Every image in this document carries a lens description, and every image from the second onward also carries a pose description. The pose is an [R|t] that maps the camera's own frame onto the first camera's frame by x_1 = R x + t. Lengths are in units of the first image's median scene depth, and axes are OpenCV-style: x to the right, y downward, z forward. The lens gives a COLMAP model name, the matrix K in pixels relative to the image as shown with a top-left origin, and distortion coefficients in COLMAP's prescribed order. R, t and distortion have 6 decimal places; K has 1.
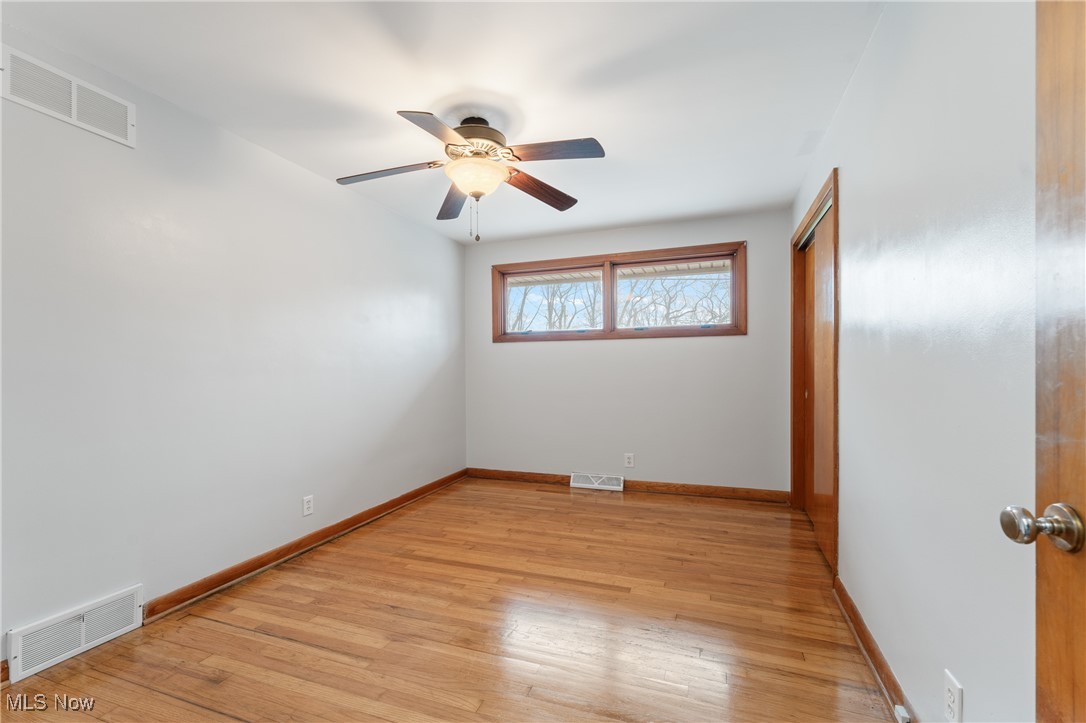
lens RADIAL K [[454.0, 0, 534.5], [0, 454.0, 369.5], [0, 0, 1]] dist [-0.000211, -0.000057]
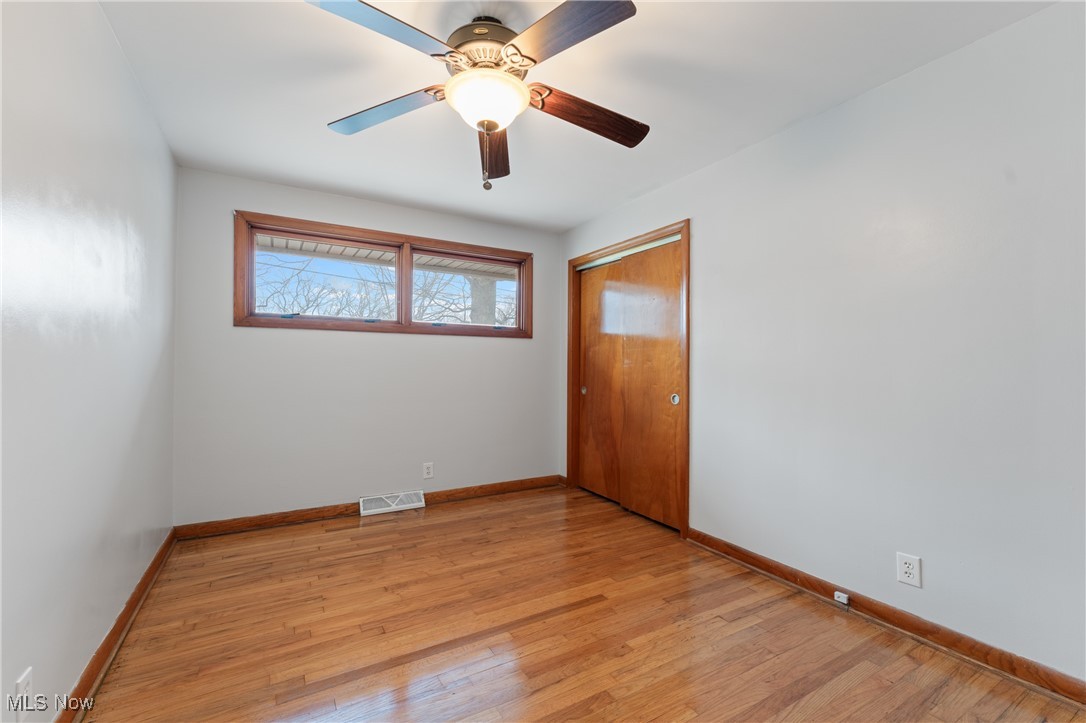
lens RADIAL K [[454.7, 0, 540.0], [0, 454.7, 362.6], [0, 0, 1]] dist [0.003783, -0.000027]
pose [[0.649504, 0.021064, 0.760066, -0.353445], [-0.008263, 0.999753, -0.020646, 0.004612], [-0.760313, 0.007129, 0.649517, 0.264747]]
